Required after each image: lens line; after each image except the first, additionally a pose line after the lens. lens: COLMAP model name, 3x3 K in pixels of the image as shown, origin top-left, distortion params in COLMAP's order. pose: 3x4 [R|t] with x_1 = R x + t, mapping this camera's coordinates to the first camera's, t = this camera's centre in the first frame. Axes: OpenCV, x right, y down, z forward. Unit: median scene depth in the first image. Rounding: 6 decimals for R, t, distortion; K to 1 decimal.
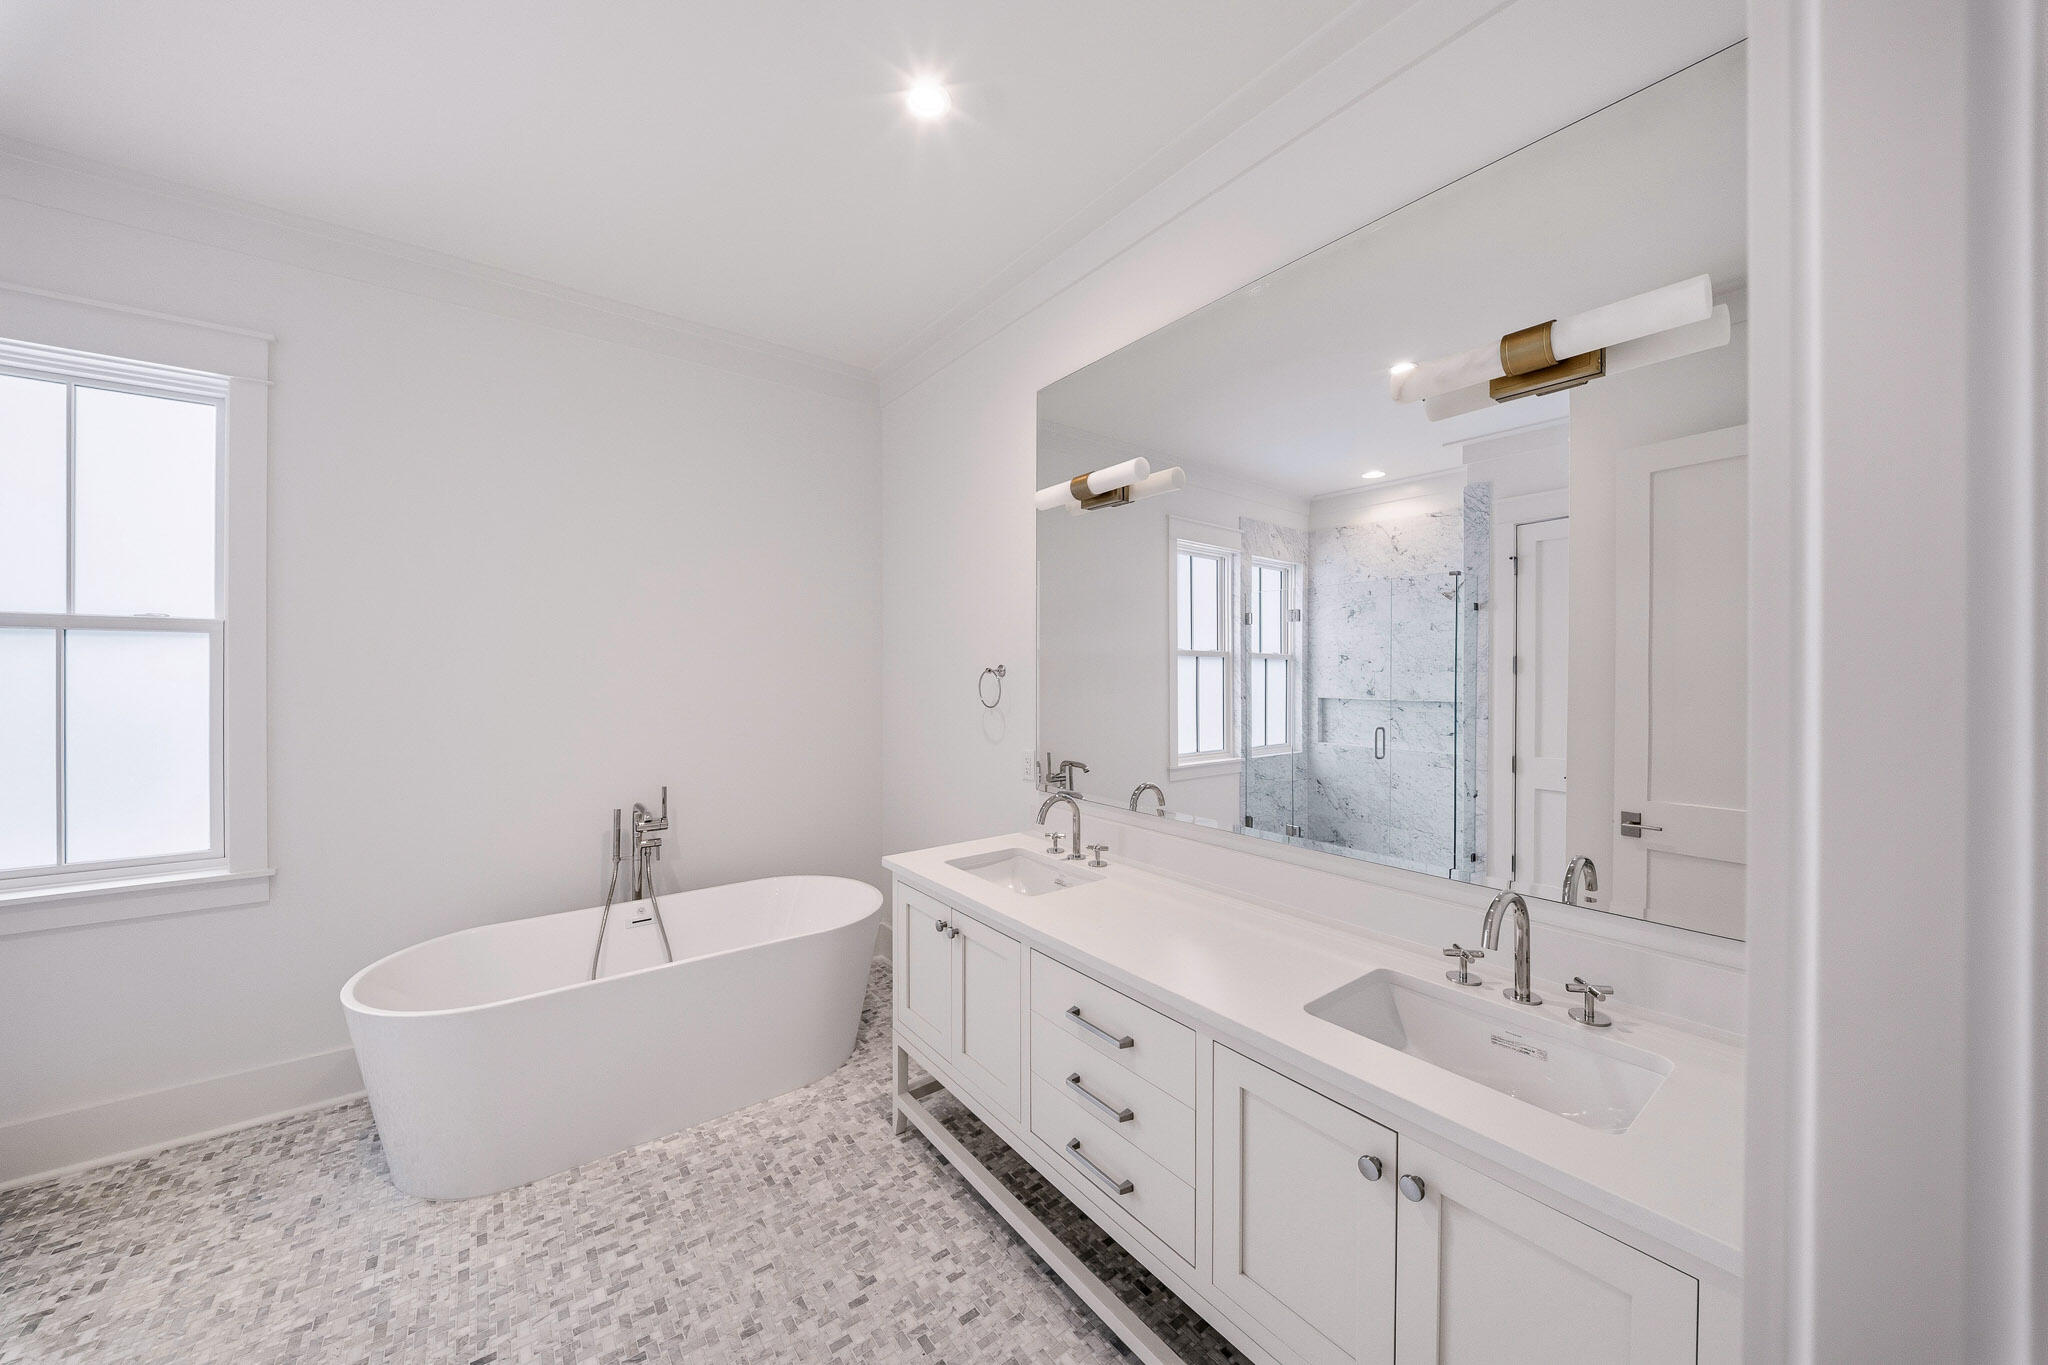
lens RADIAL K [[708.0, 0, 1024.0], [0, 708.0, 682.5], [0, 0, 1]] dist [-0.000986, -0.000122]
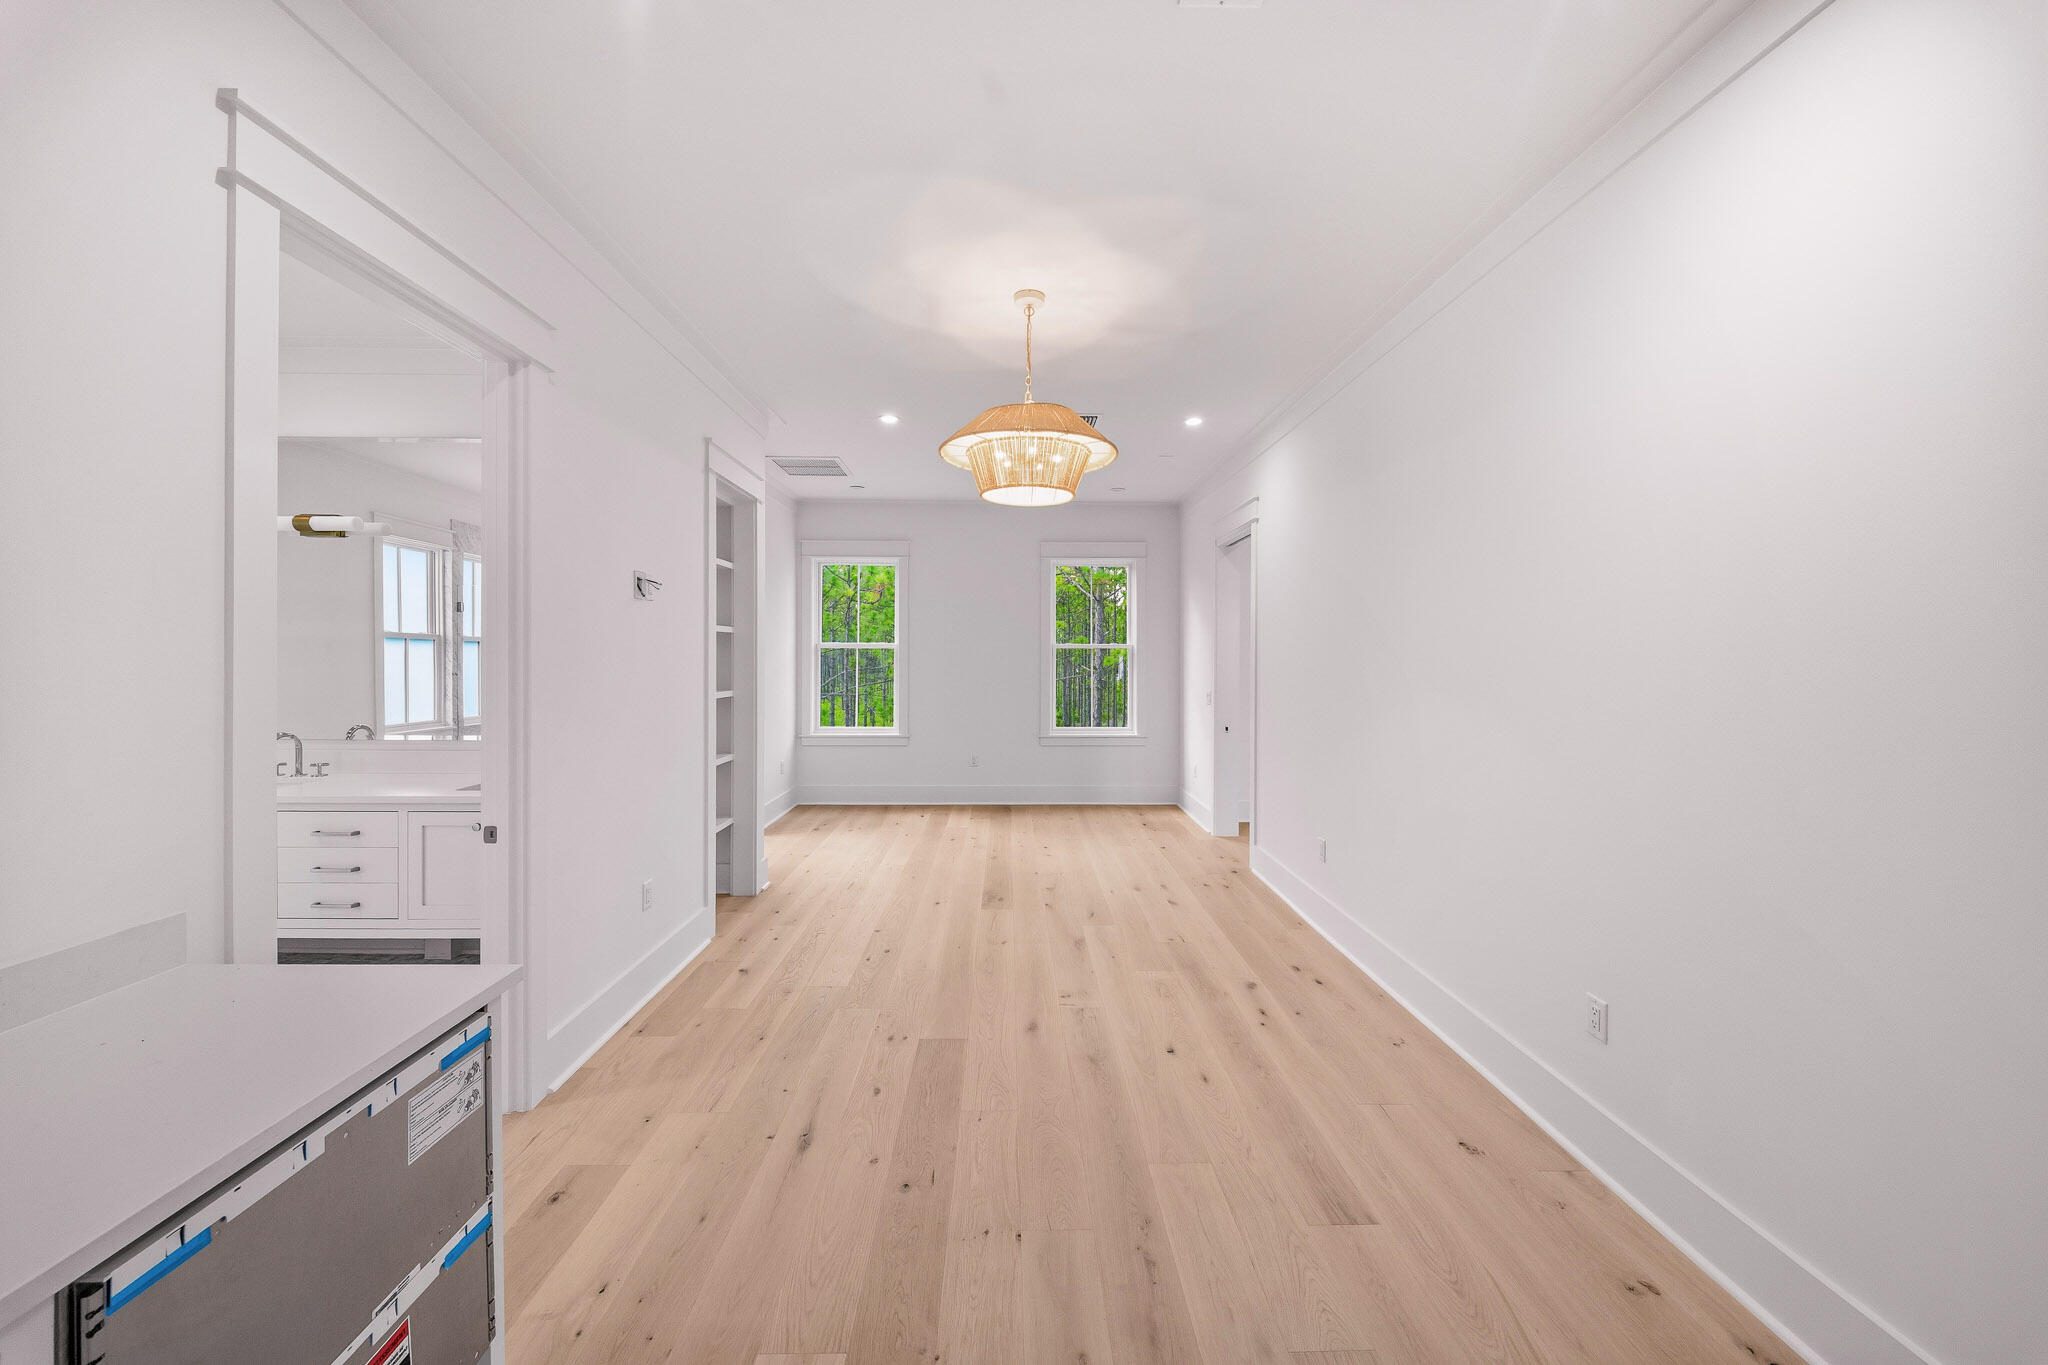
lens RADIAL K [[741.9, 0, 985.5], [0, 741.9, 668.7], [0, 0, 1]] dist [-0.001106, -0.000092]
pose [[0.623077, -0.002204, 0.782157, -0.099712], [0.003657, 0.999993, -0.000096, 0.014955], [-0.782152, 0.002920, 0.623081, -0.441200]]
